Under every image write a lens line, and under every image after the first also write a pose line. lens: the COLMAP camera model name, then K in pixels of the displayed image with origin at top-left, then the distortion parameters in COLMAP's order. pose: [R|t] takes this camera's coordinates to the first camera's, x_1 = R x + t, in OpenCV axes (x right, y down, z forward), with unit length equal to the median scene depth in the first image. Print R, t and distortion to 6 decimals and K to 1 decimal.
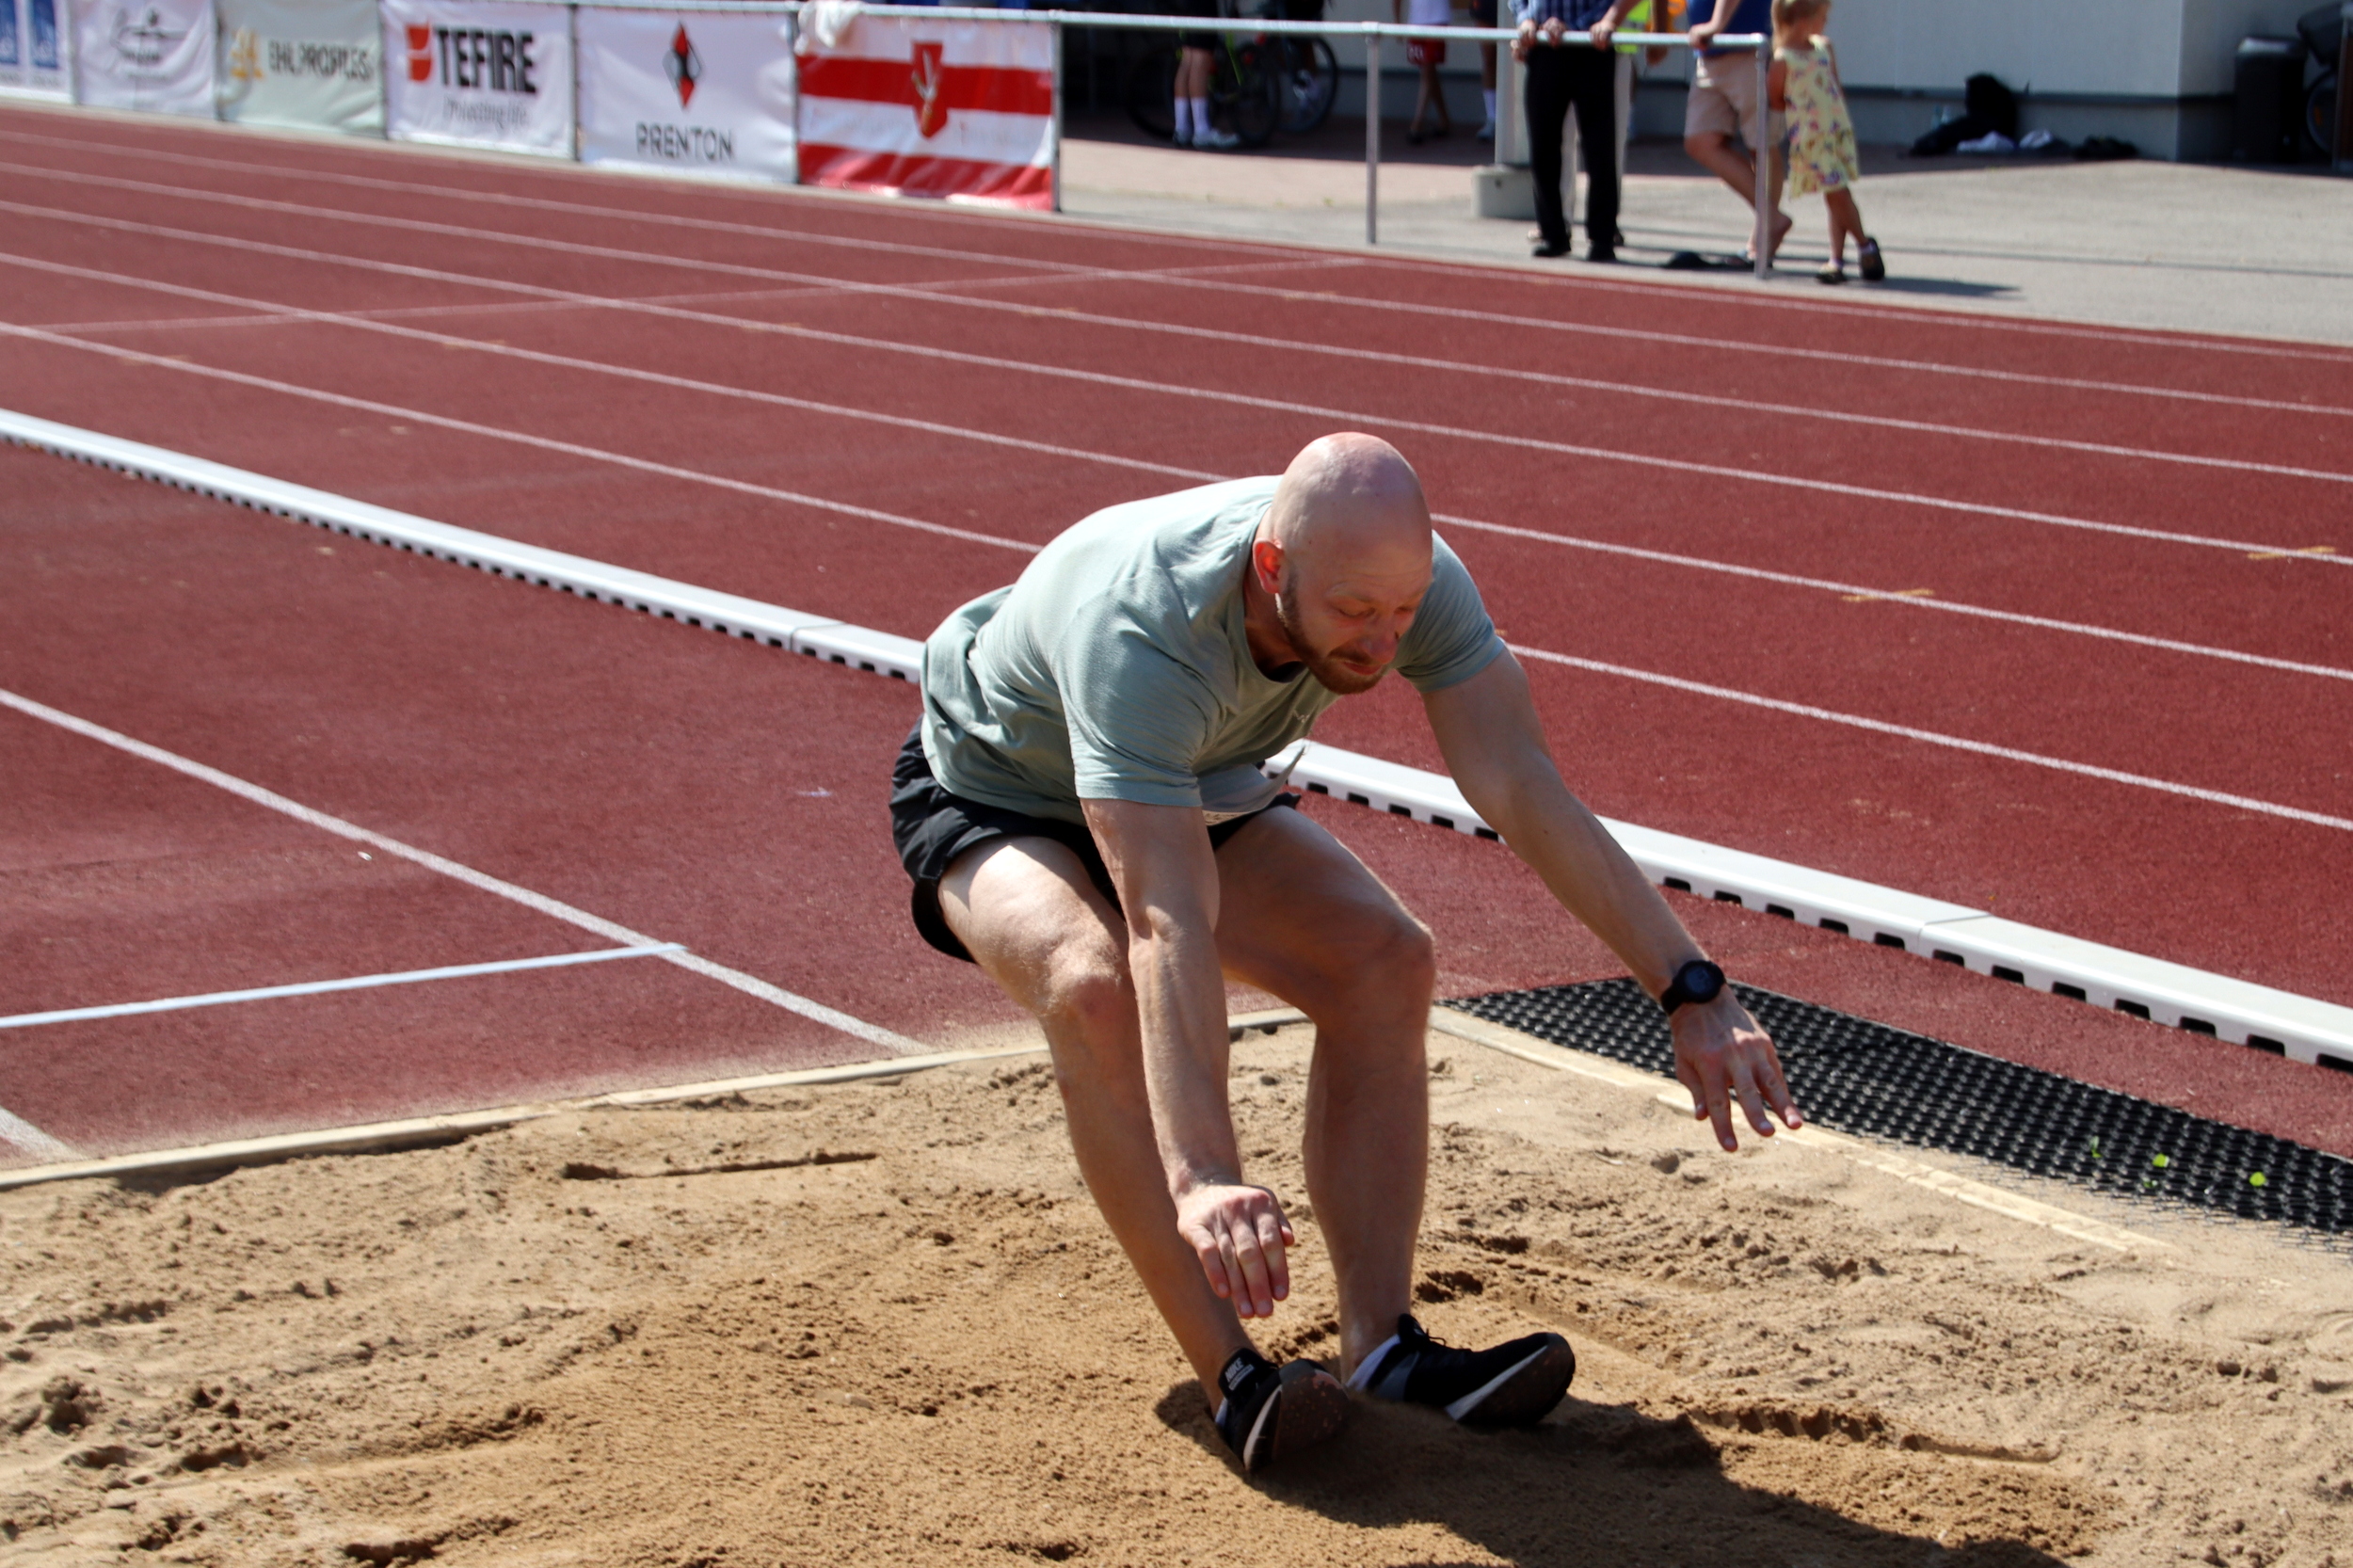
lens RADIAL K [[5492.2, 0, 1135.4], [0, 5492.2, 720.7], [0, 0, 1]] dist [0.338047, 0.683068]
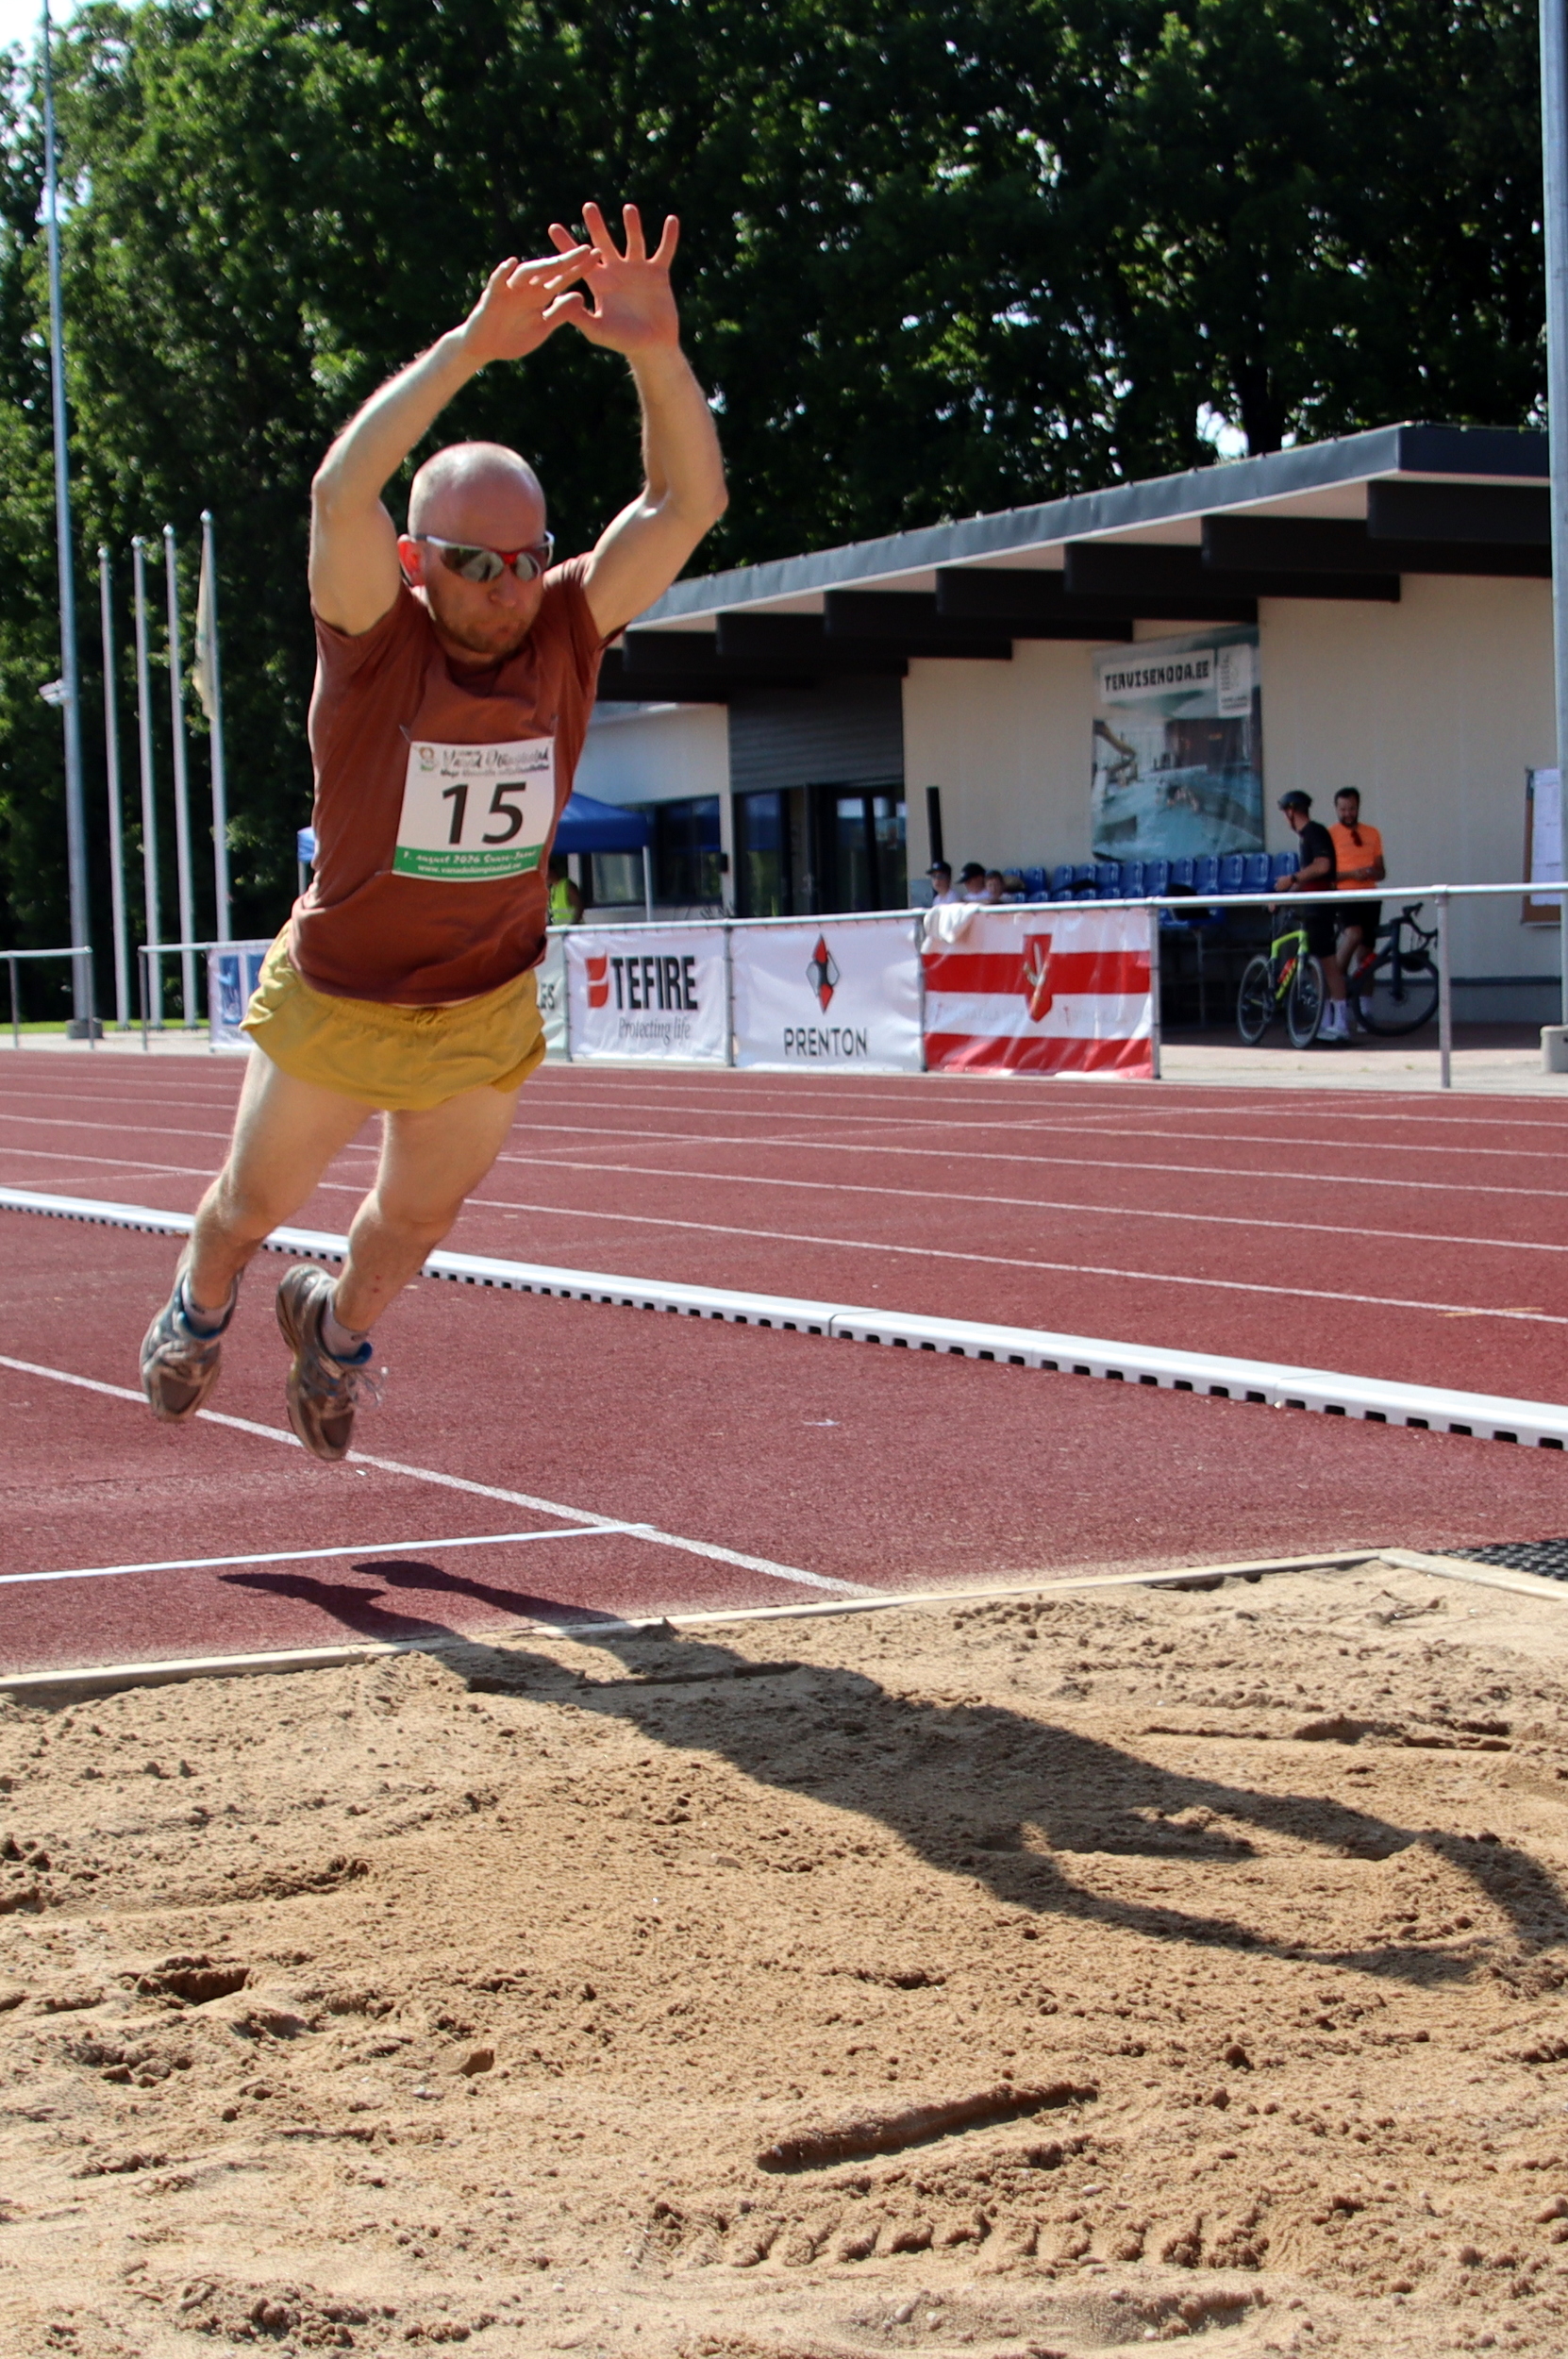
lens RADIAL K [[4823.6, 0, 647.1], [0, 4823.6, 1181.0], [0, 0, 1]] dist [-0.055972, -0.207395]
pose [[0.991334, -0.021276, -0.129632, 0.032361], [0.008539, 0.995147, -0.098027, 0.073988], [0.131088, 0.096071, 0.986705, 0.186692]]
